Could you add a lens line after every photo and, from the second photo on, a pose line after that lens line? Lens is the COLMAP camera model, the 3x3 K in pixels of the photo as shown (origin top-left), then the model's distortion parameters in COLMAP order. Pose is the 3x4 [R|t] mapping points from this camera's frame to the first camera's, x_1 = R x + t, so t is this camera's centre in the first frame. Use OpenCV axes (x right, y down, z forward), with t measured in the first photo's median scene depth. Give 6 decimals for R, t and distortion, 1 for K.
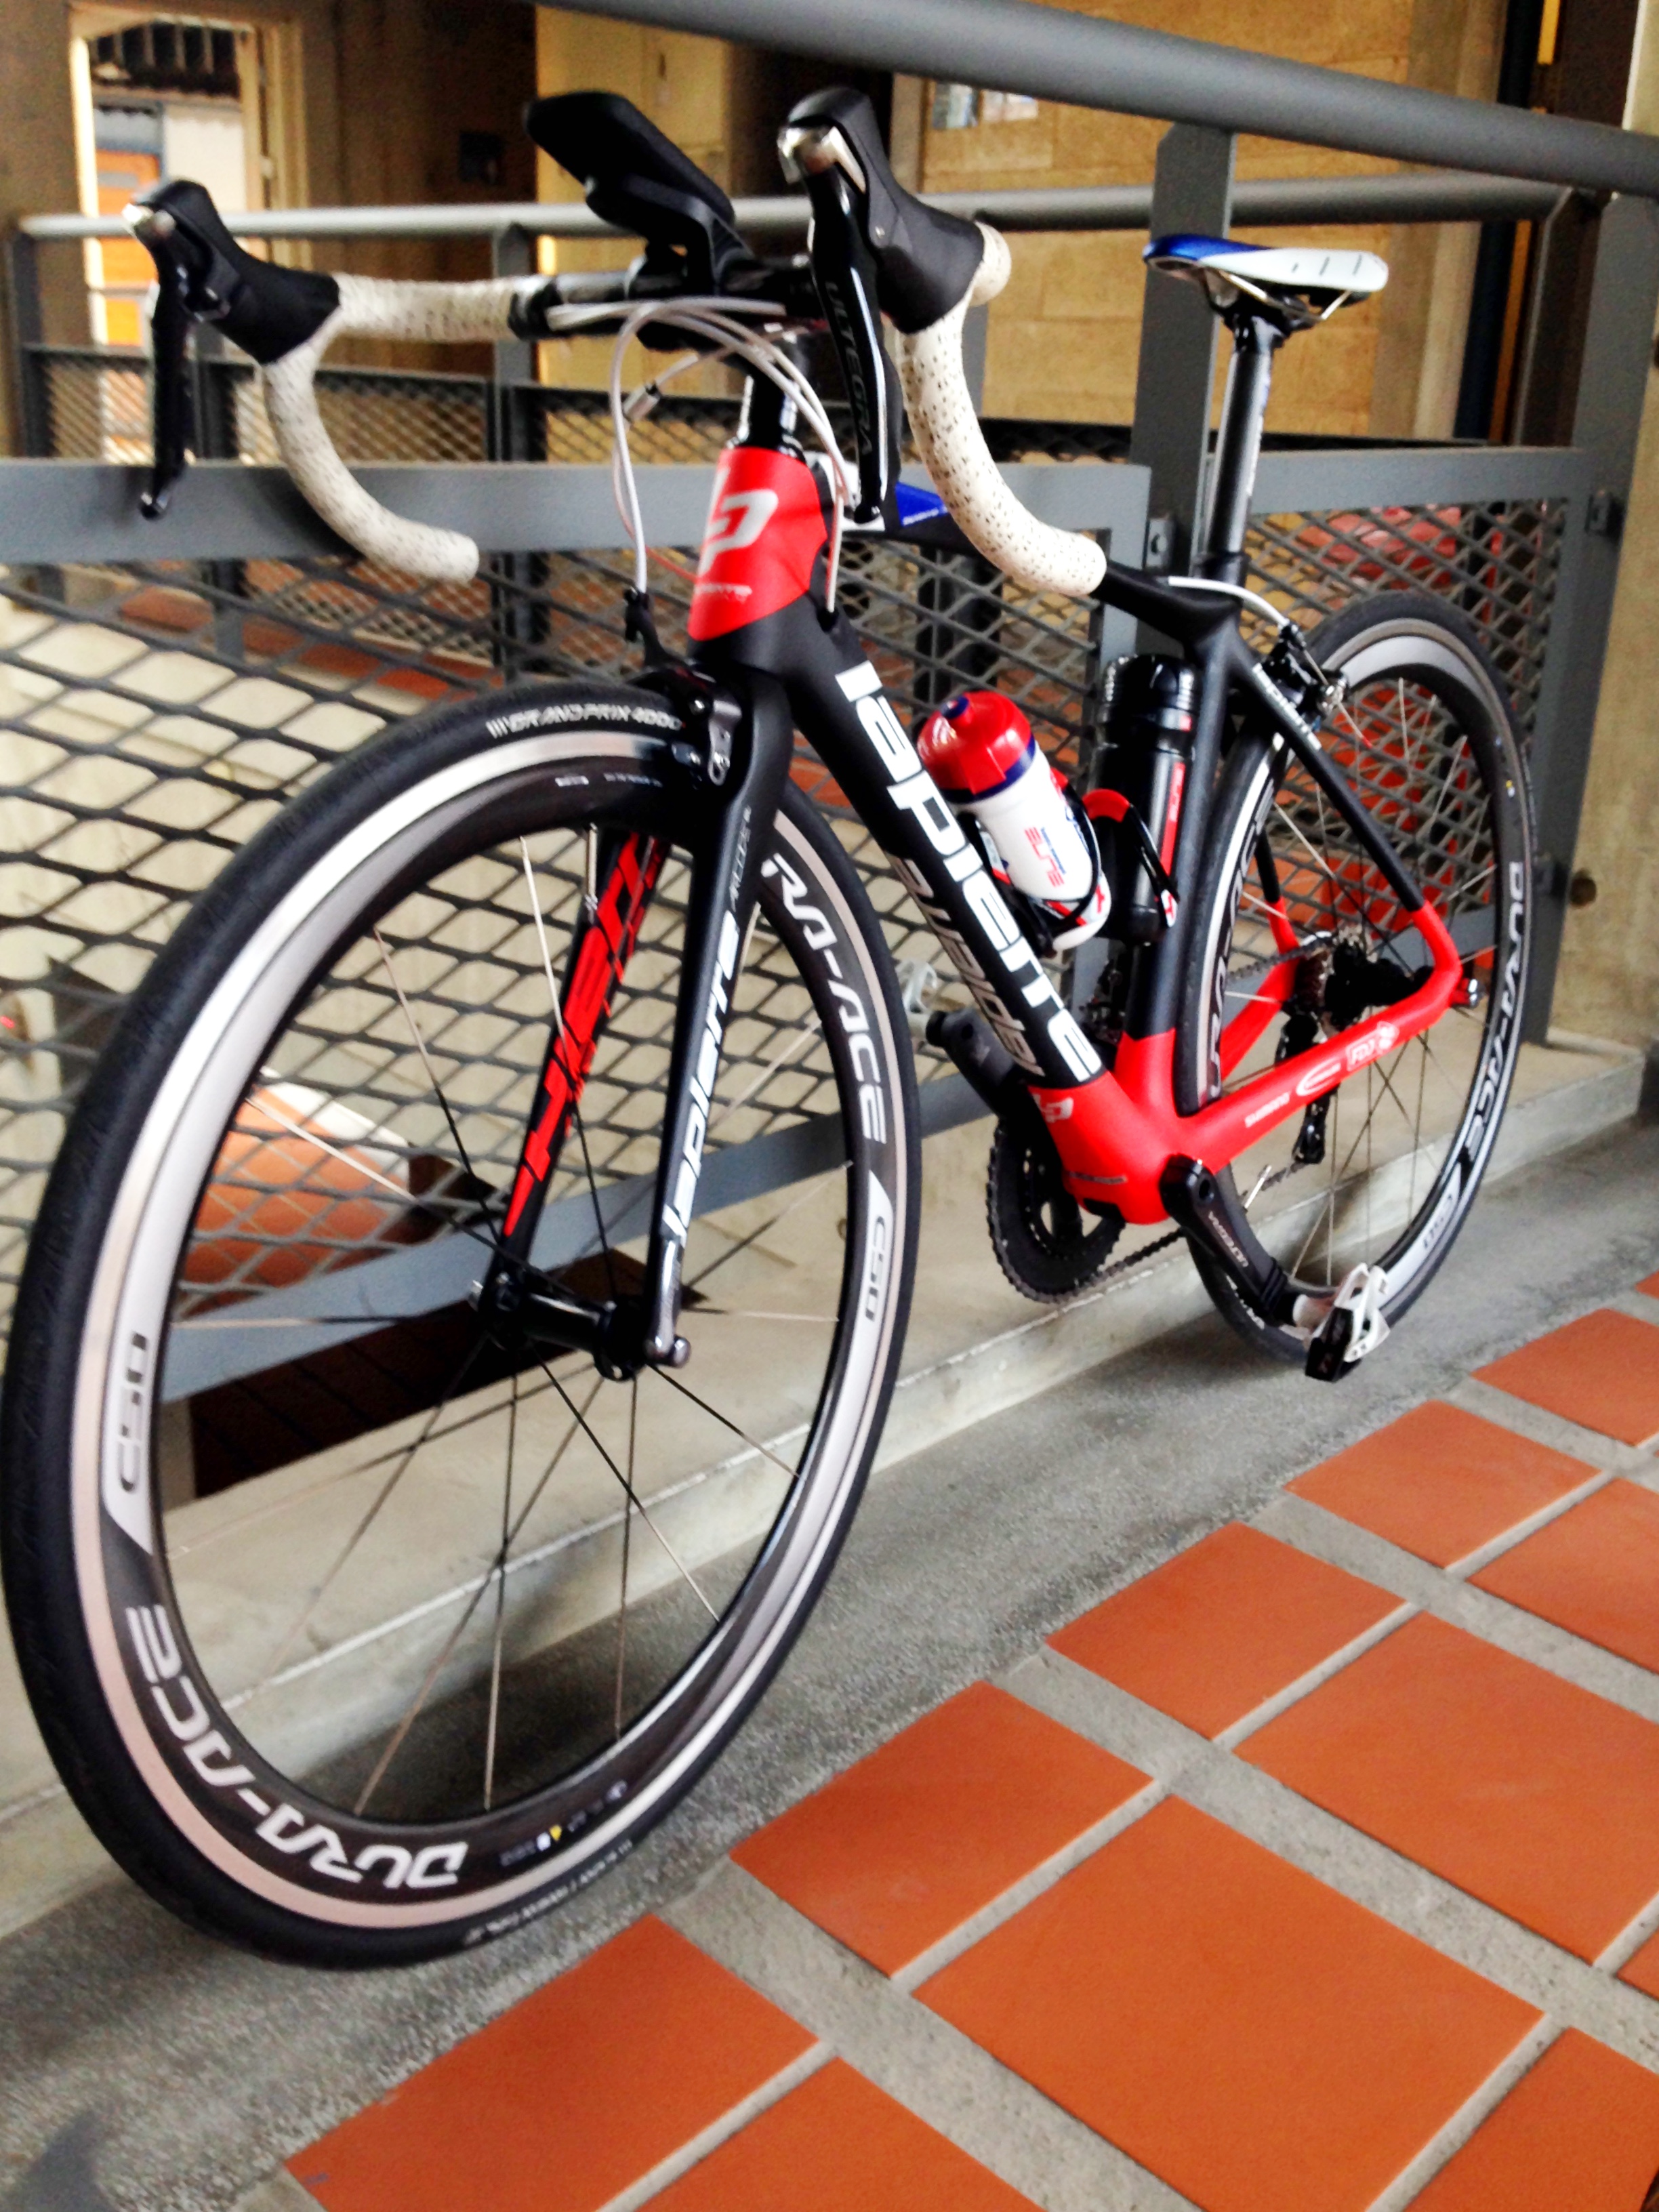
lens RADIAL K [[2124.2, 0, 829.6], [0, 2124.2, 1102.8], [0, 0, 1]] dist [0.077198, 0.000000]
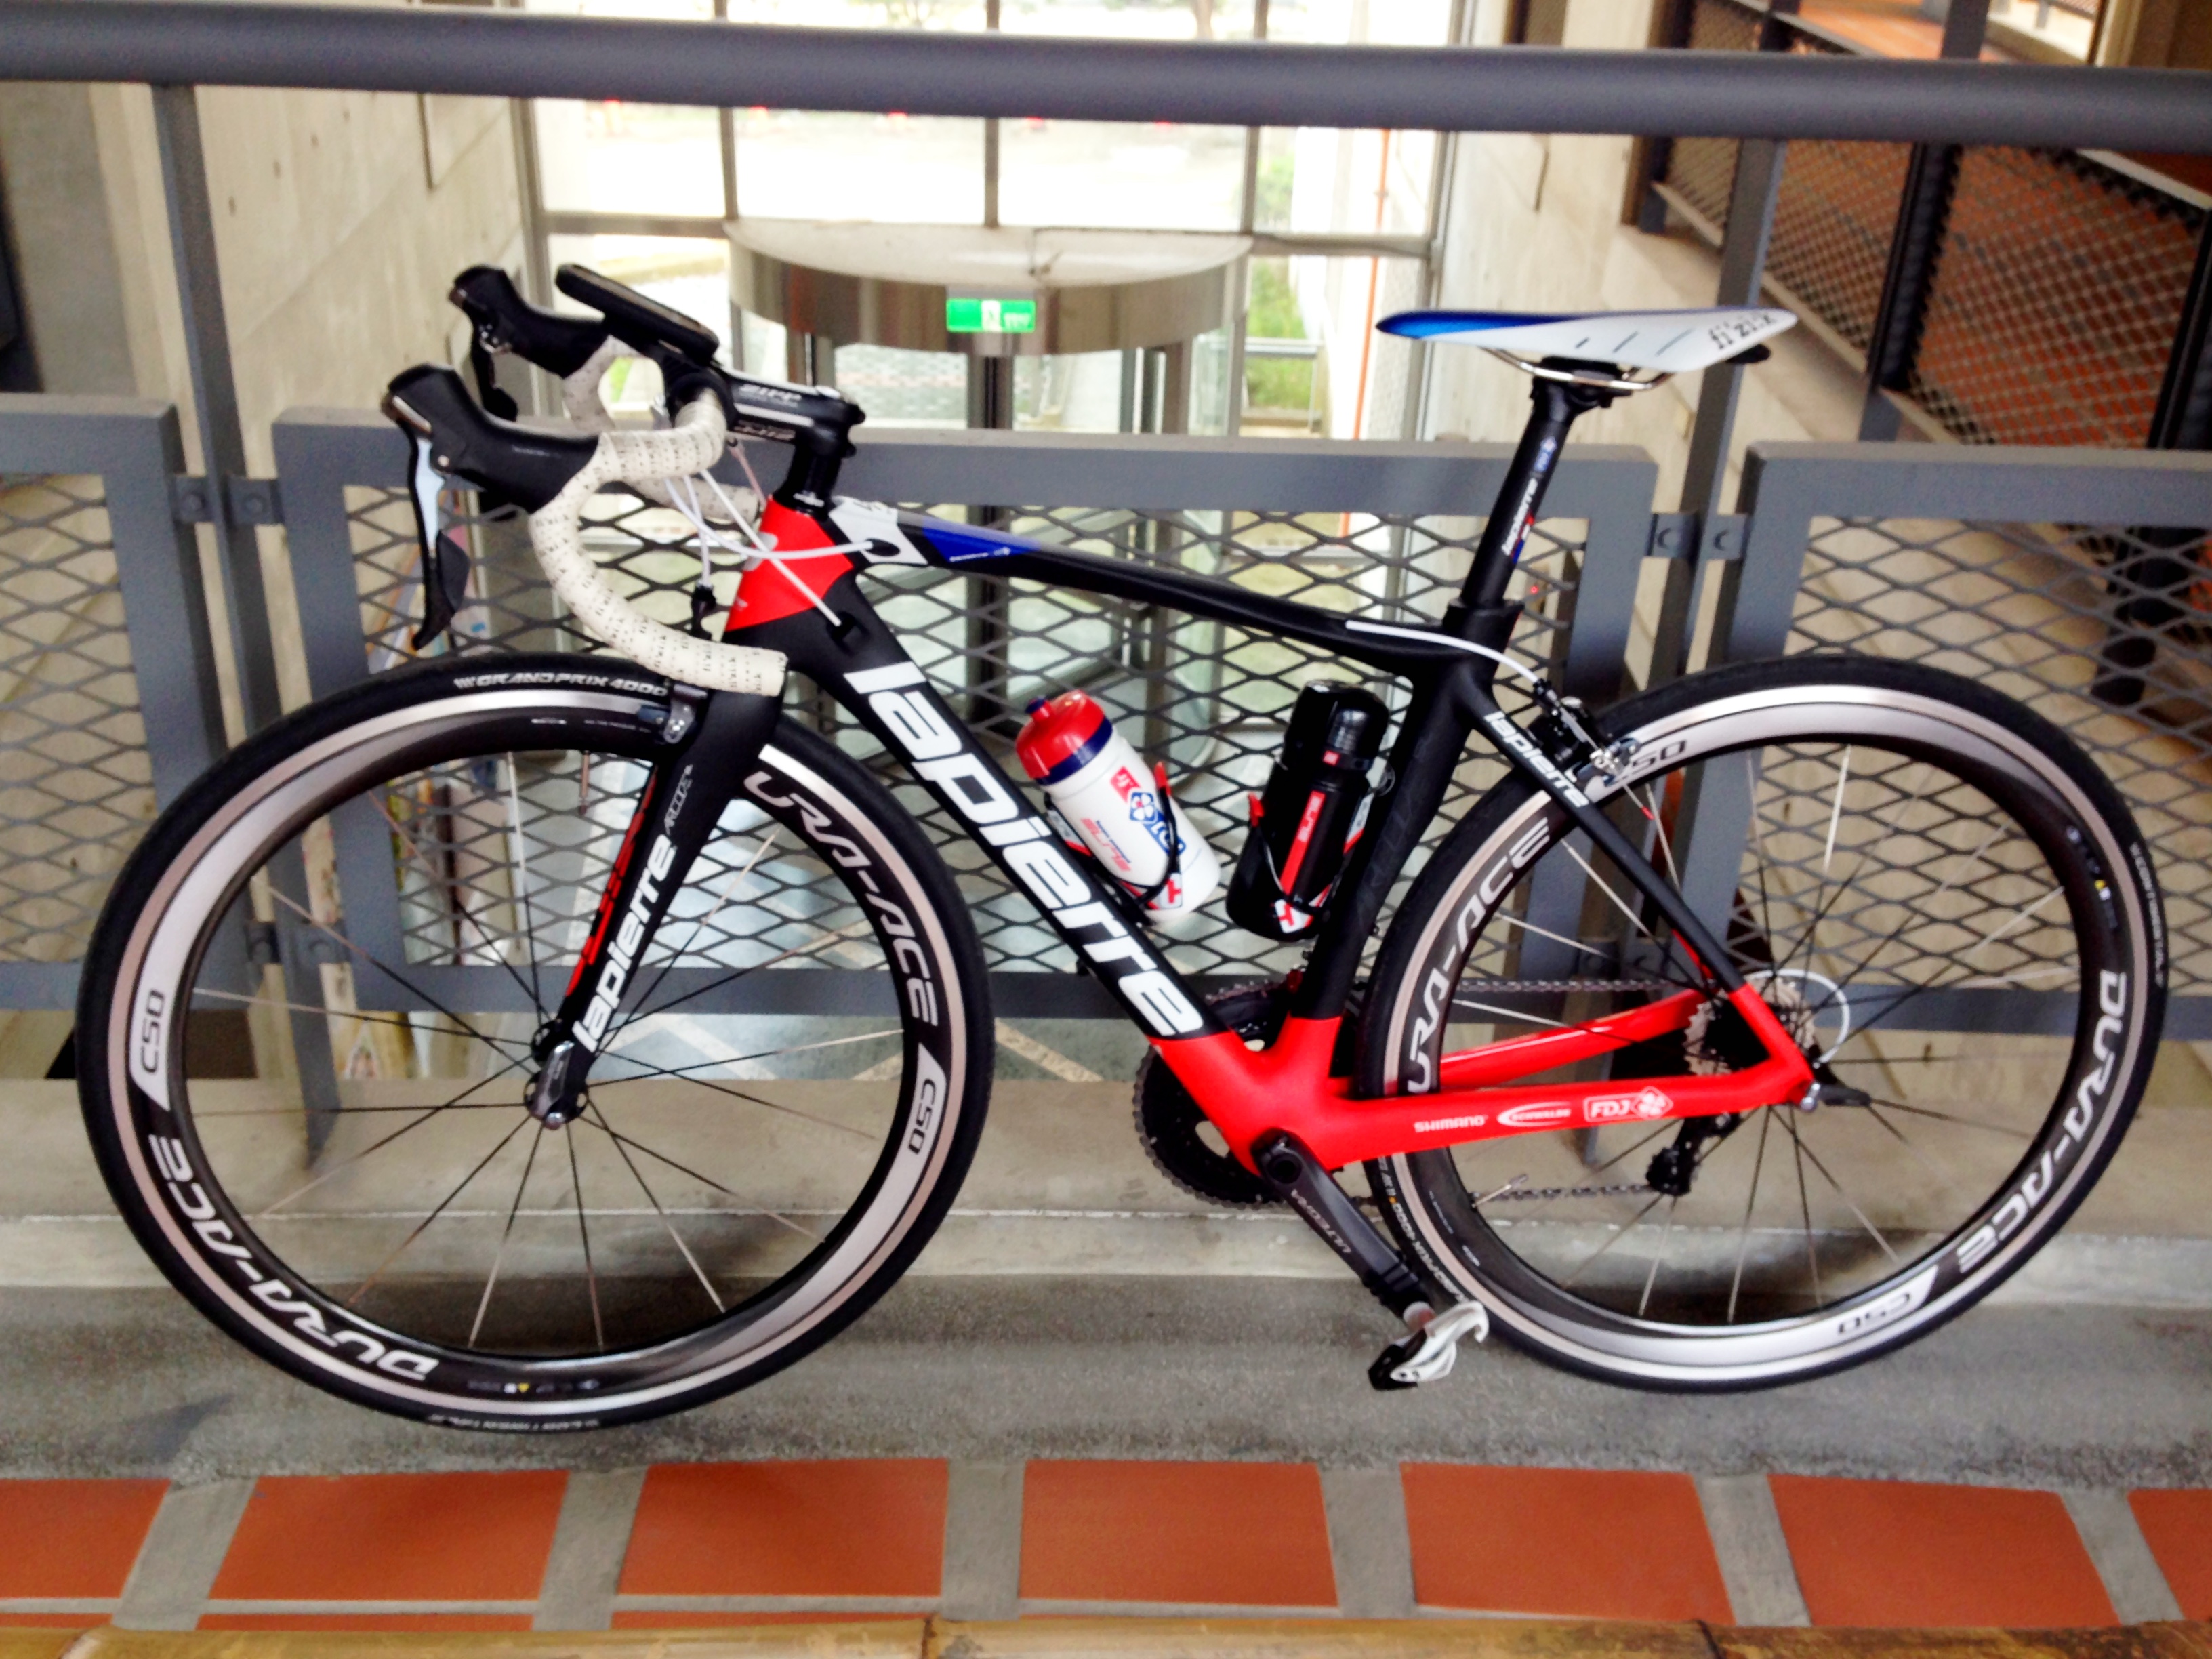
lens RADIAL K [[2124.2, 0, 1104.7], [0, 2124.2, 826.9], [0, 0, 1]] dist [0.077198, 0.000000]
pose [[0.702385, 0.315764, -0.637925, 0.929963], [-0.239162, 0.948807, 0.206318, -0.405486], [0.670415, 0.007652, 0.741947, 0.166926]]
